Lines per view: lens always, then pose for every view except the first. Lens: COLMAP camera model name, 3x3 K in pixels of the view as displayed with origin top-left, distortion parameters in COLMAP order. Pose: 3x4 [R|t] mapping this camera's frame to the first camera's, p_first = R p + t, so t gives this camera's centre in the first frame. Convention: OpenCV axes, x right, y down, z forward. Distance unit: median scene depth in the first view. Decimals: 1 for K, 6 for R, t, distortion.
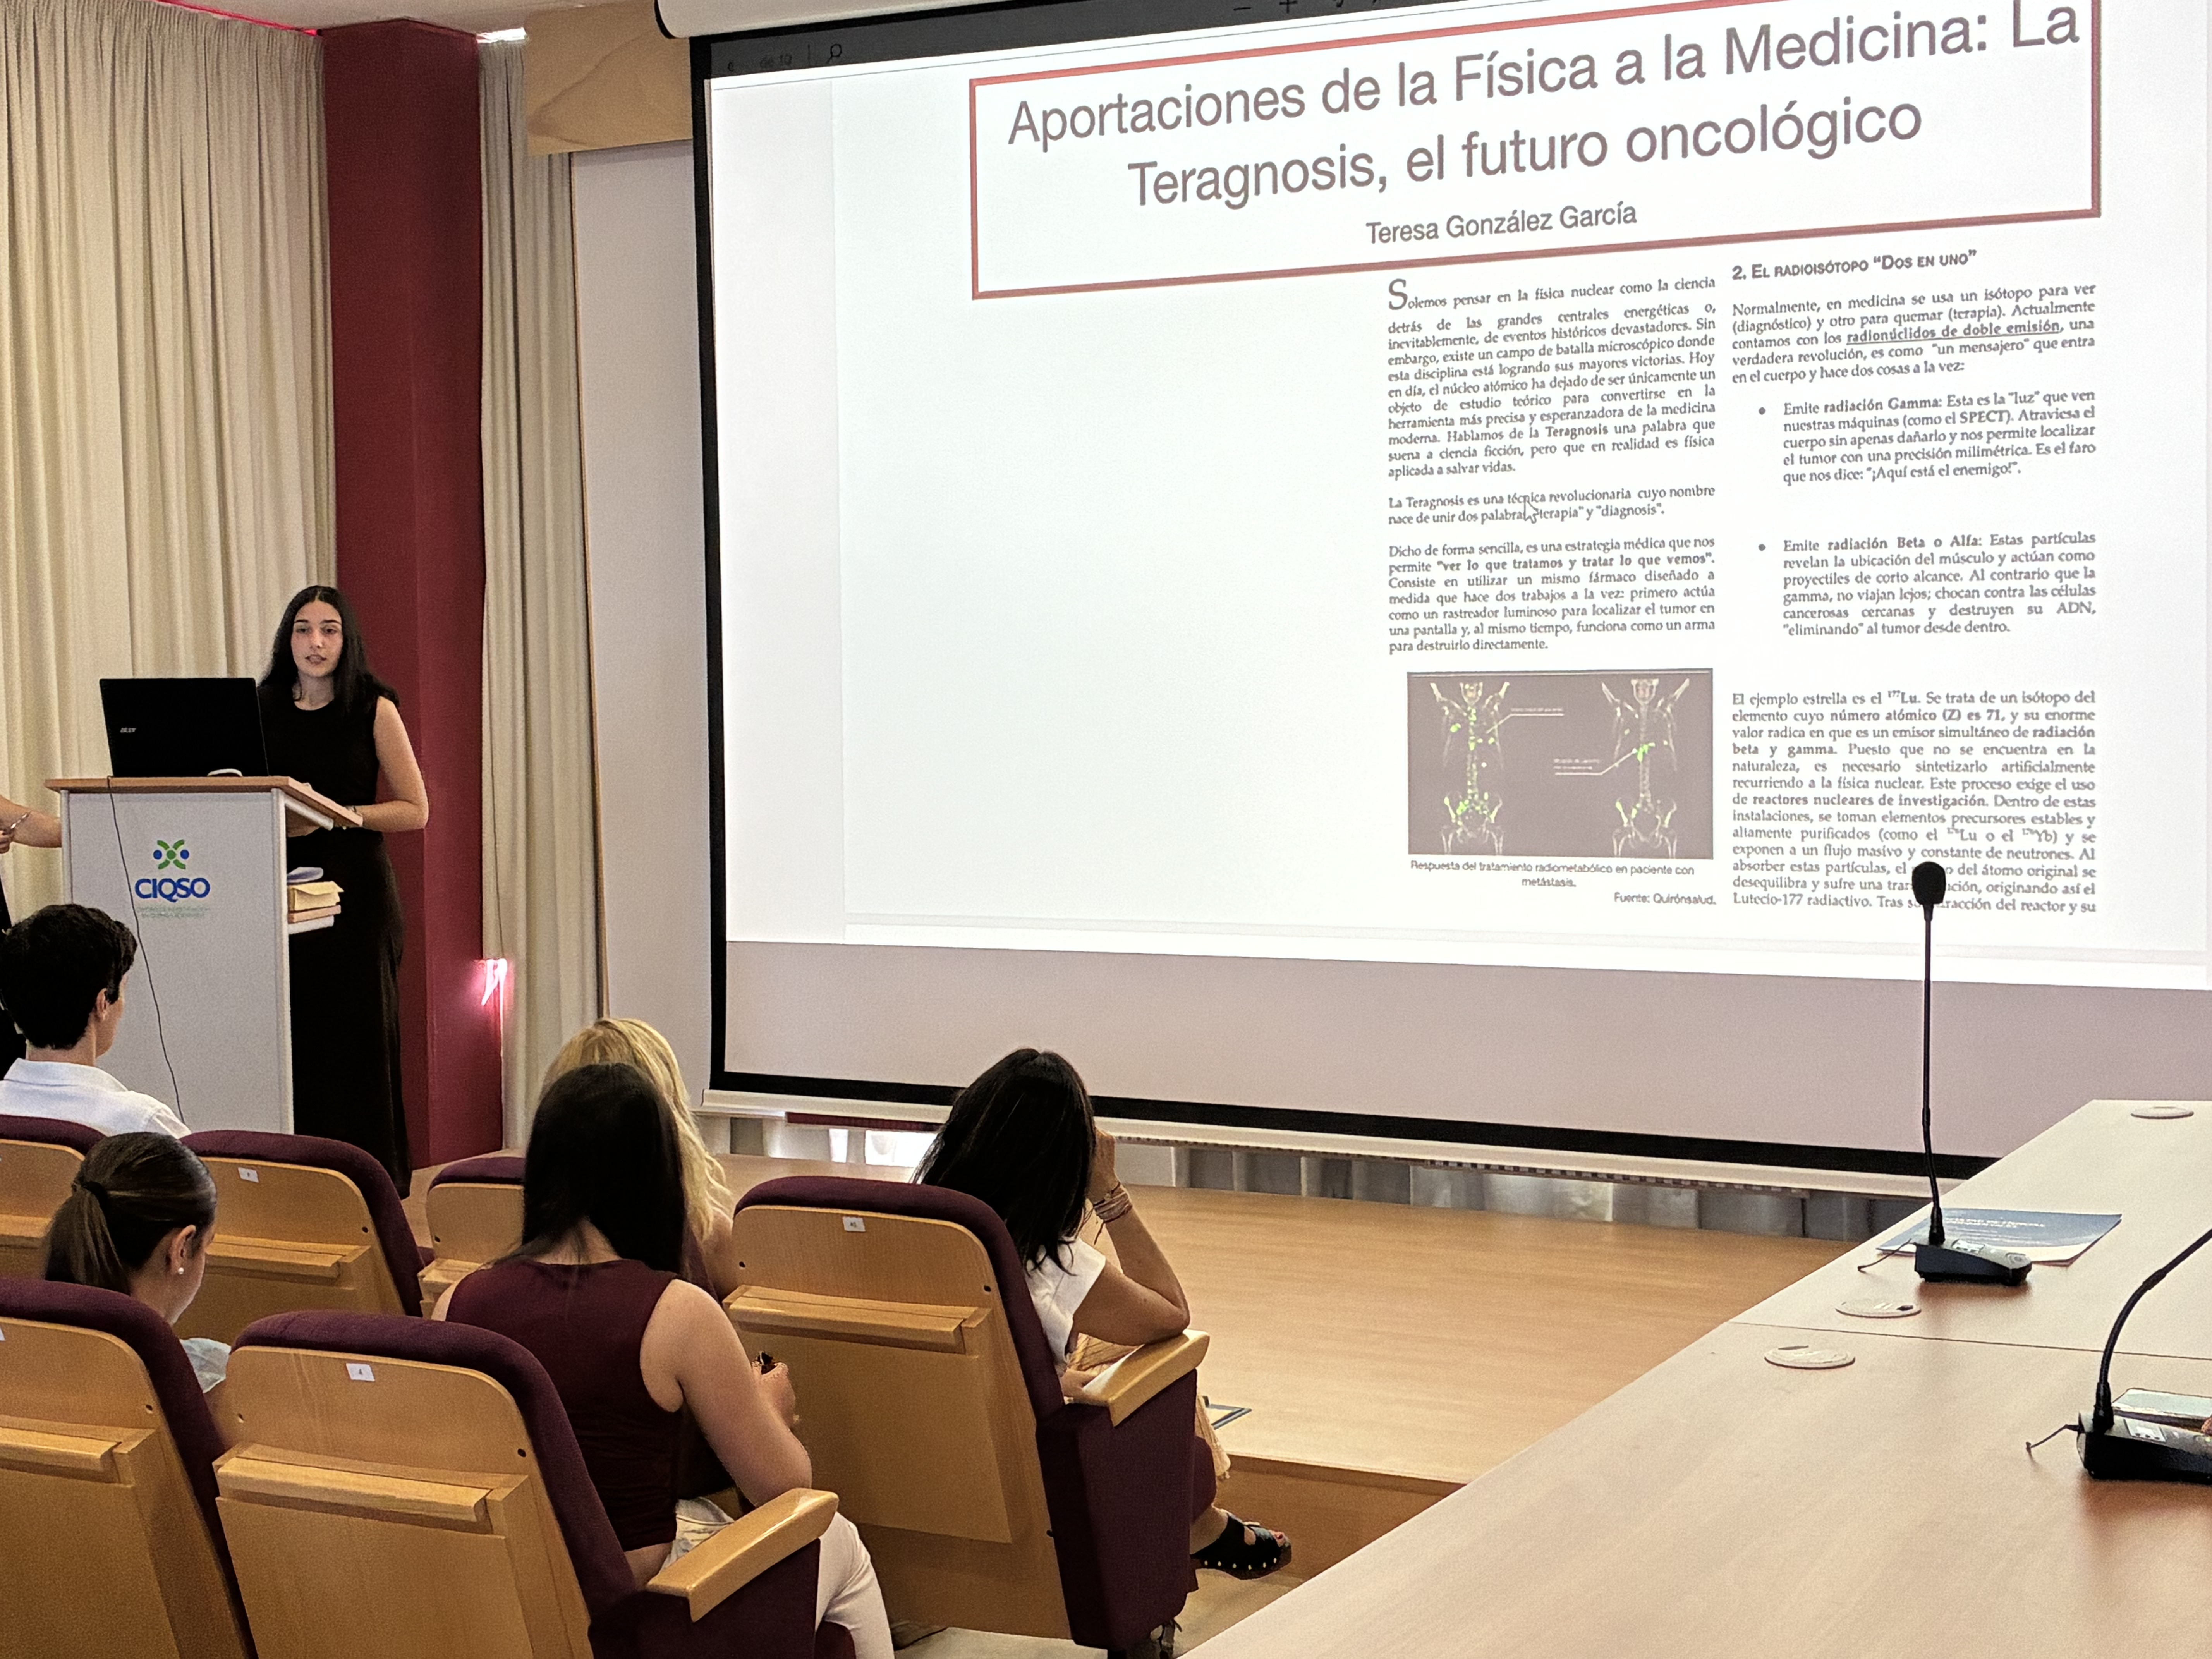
lens RADIAL K [[3362.4, 0, 1111.4], [0, 3362.4, 819.0], [0, 0, 1]] dist [0.048902, 0.000000]
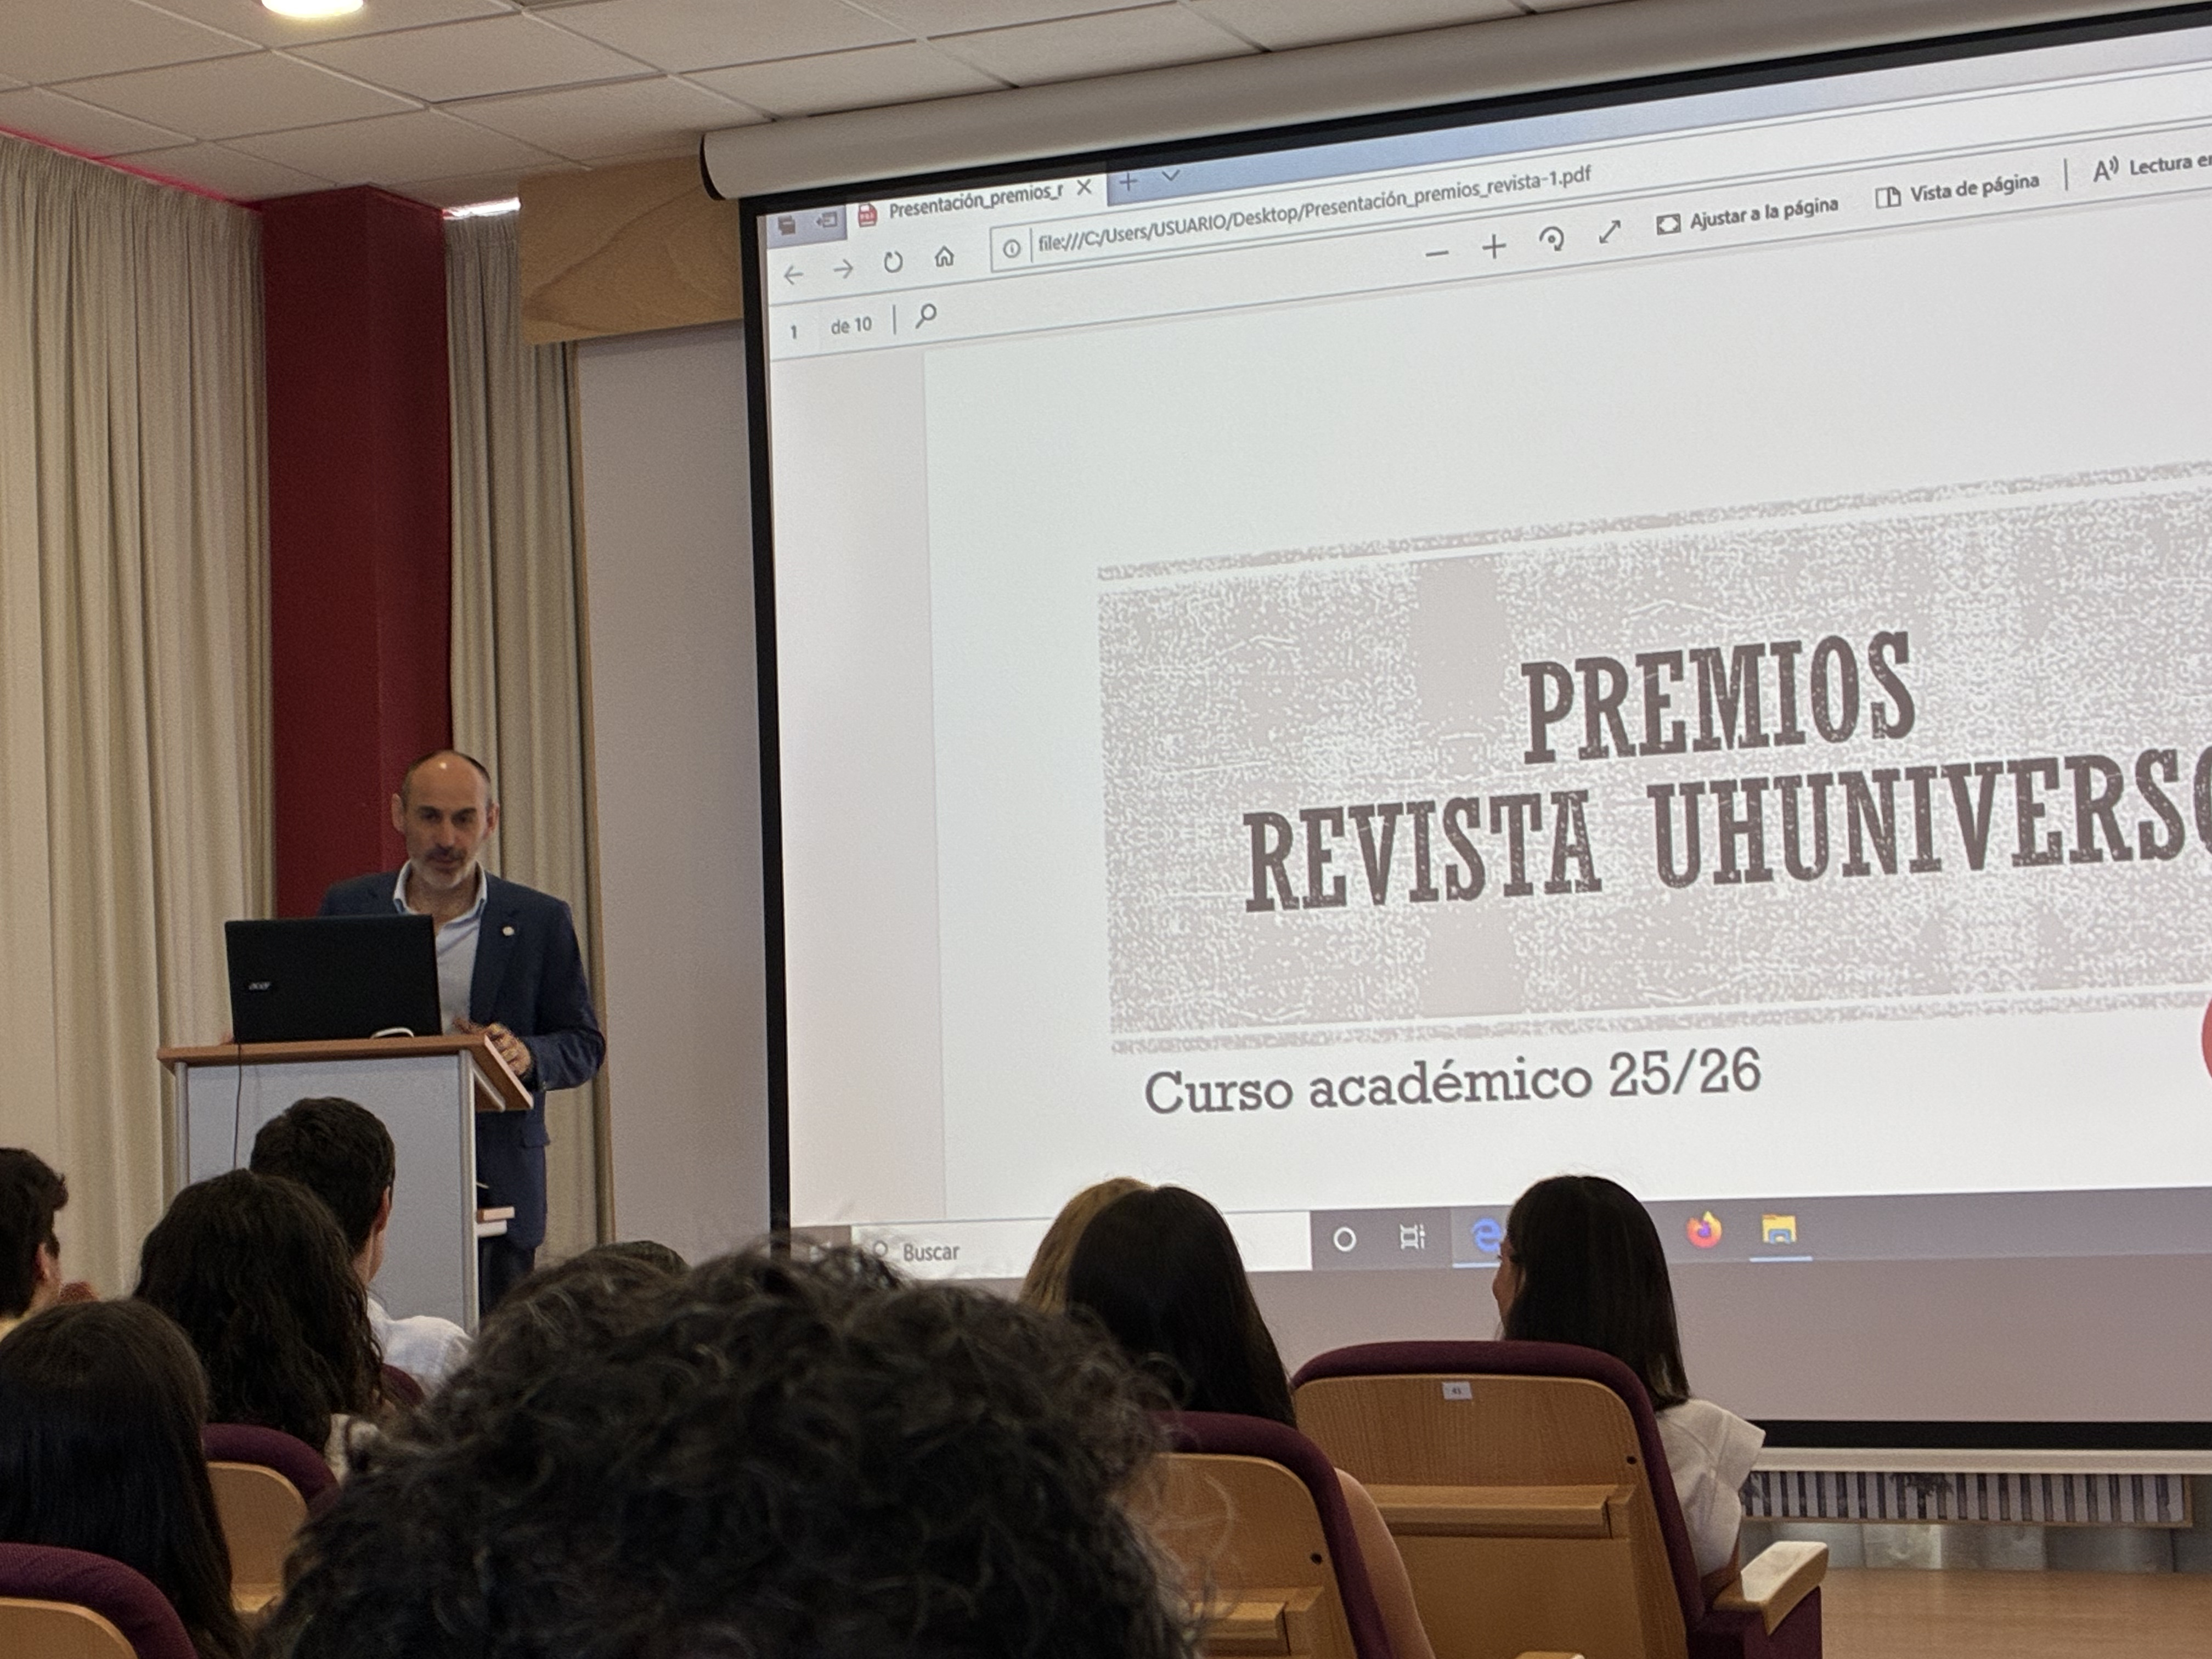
lens RADIAL K [[4235.2, 0, 1105.8], [0, 4235.2, 840.3], [0, 0, 1]] dist [0.166761, 0.000000]
pose [[0.996498, -0.019171, 0.081389, -0.136160], [0.028539, 0.992892, -0.115550, 0.056447], [-0.078595, 0.117468, 0.989962, -0.037600]]
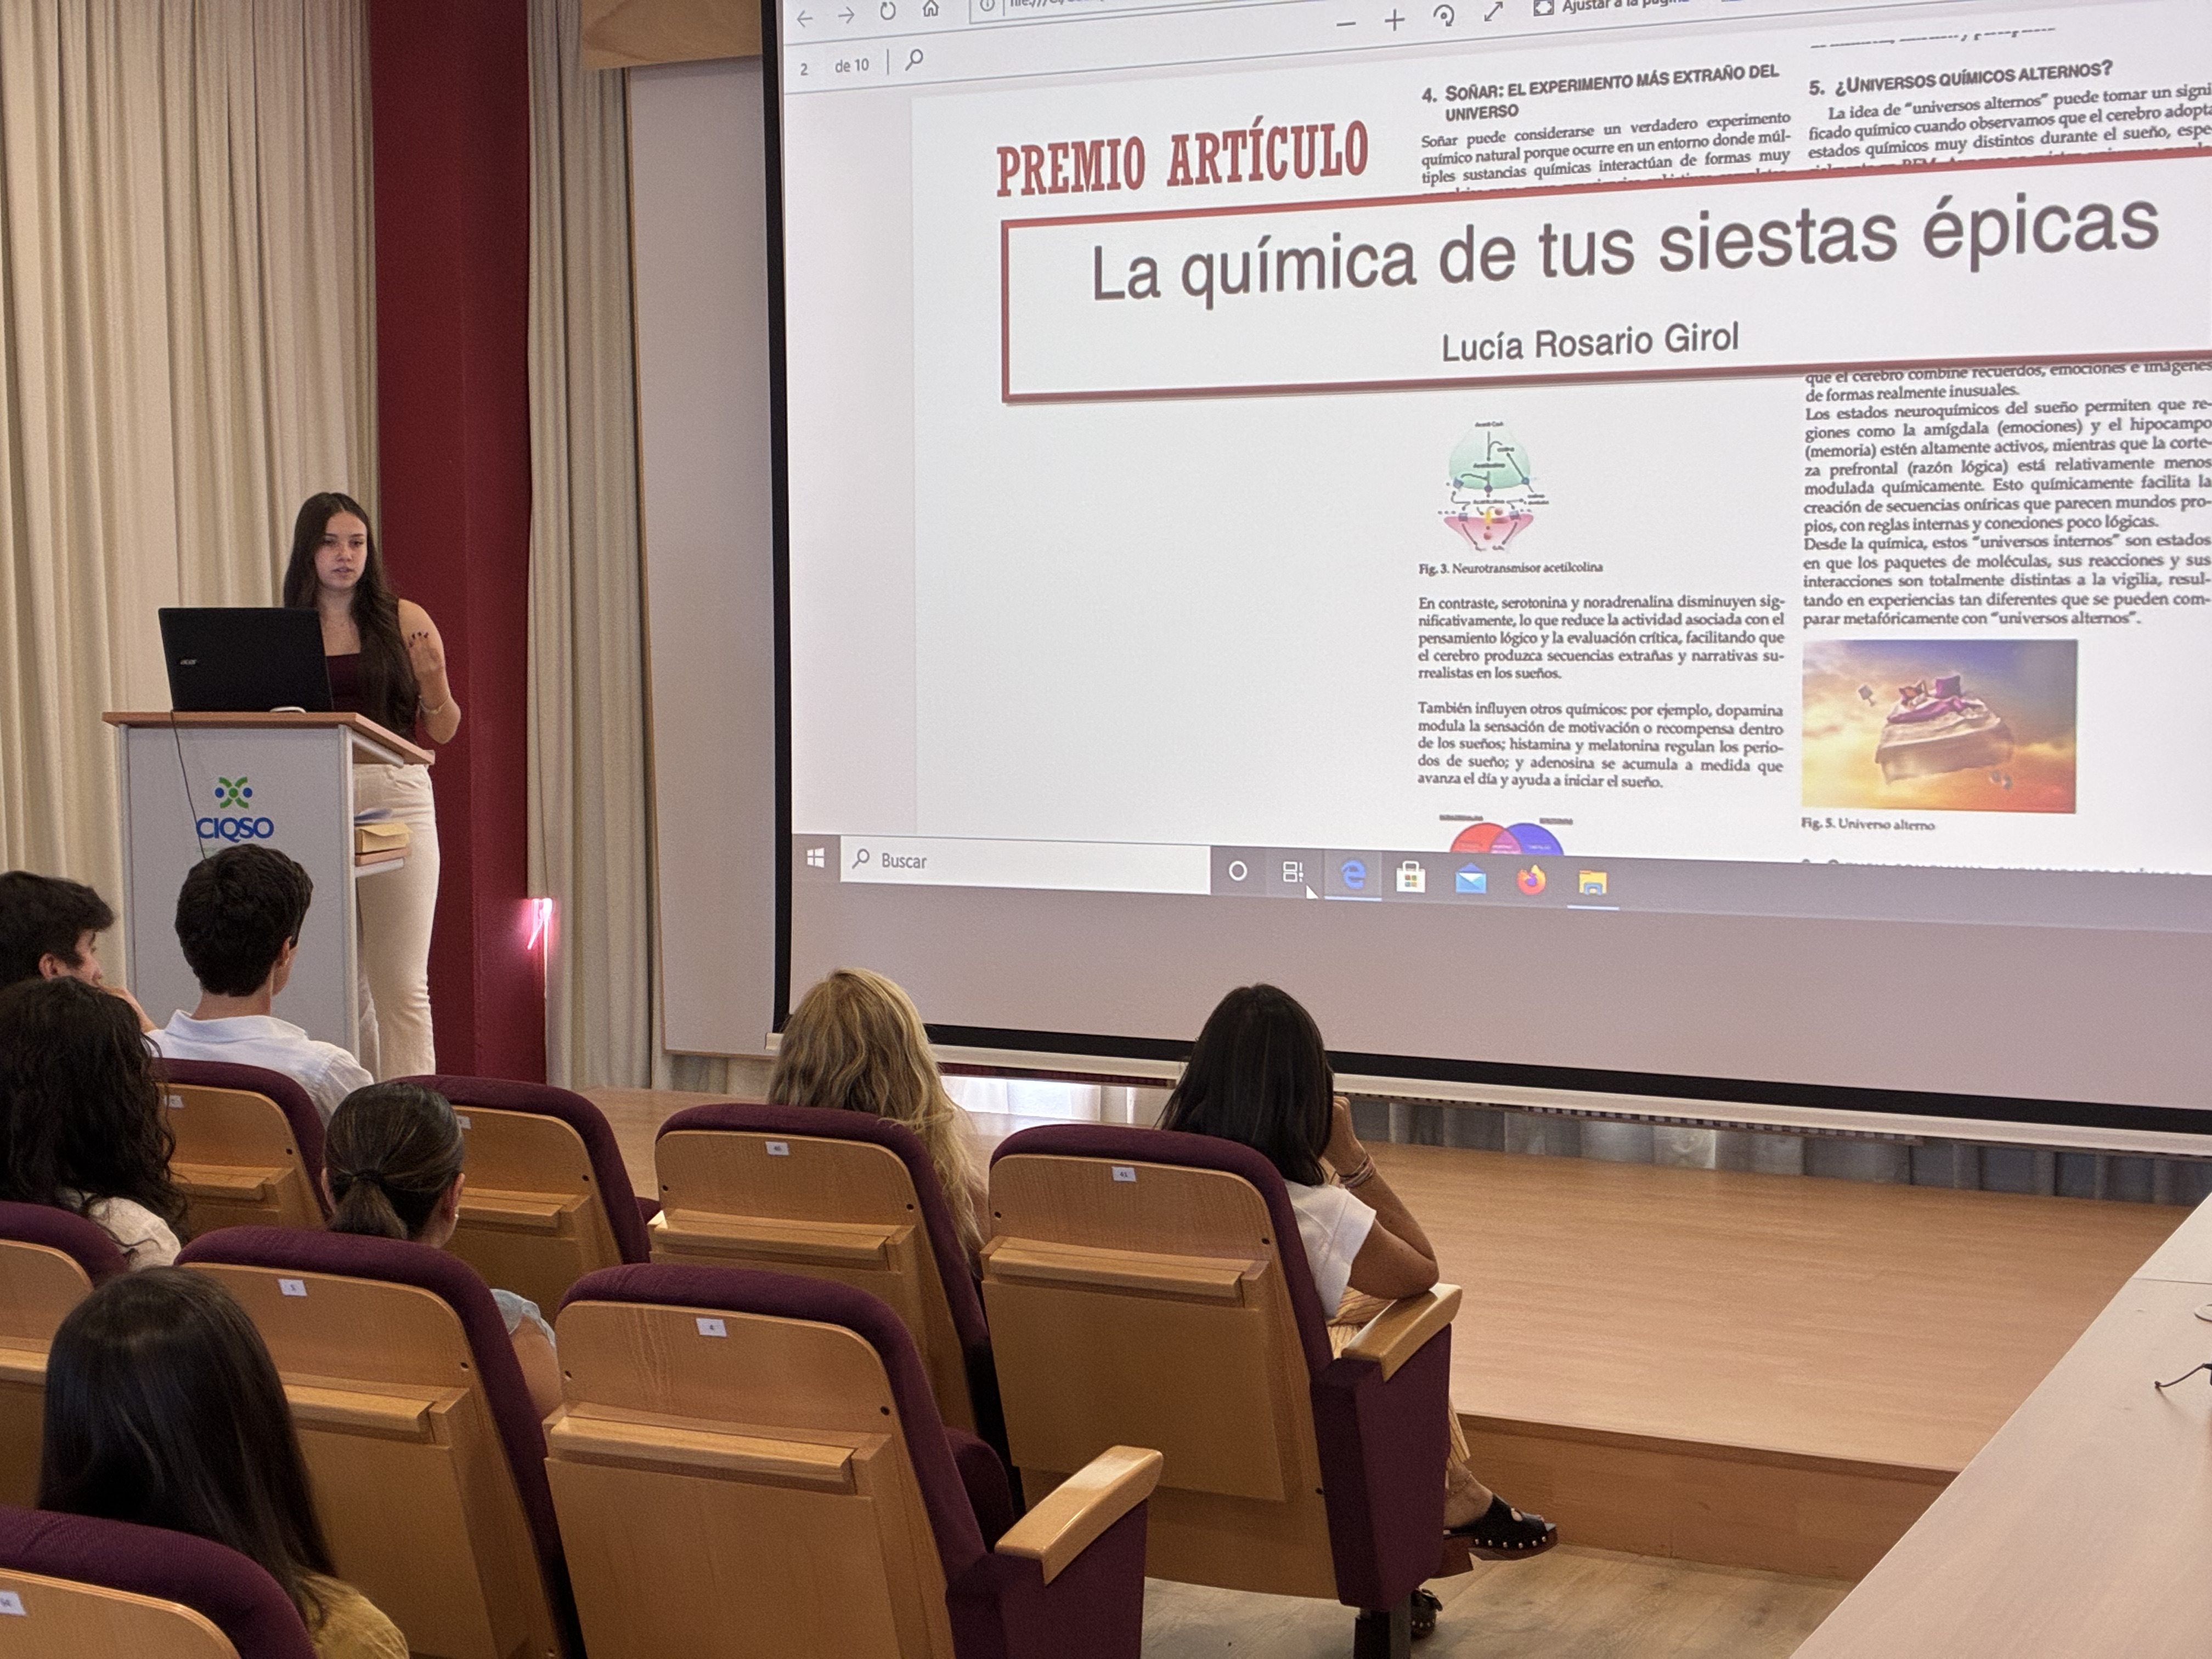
lens RADIAL K [[3407.8, 0, 1125.8], [0, 3407.8, 831.0], [0, 0, 1]] dist [0.048097, 0.000000]
pose [[0.999294, 0.003876, 0.037370, -0.061634], [-0.004668, 0.999766, 0.021140, 0.000178], [-0.037279, -0.021300, 0.999078, 0.009991]]
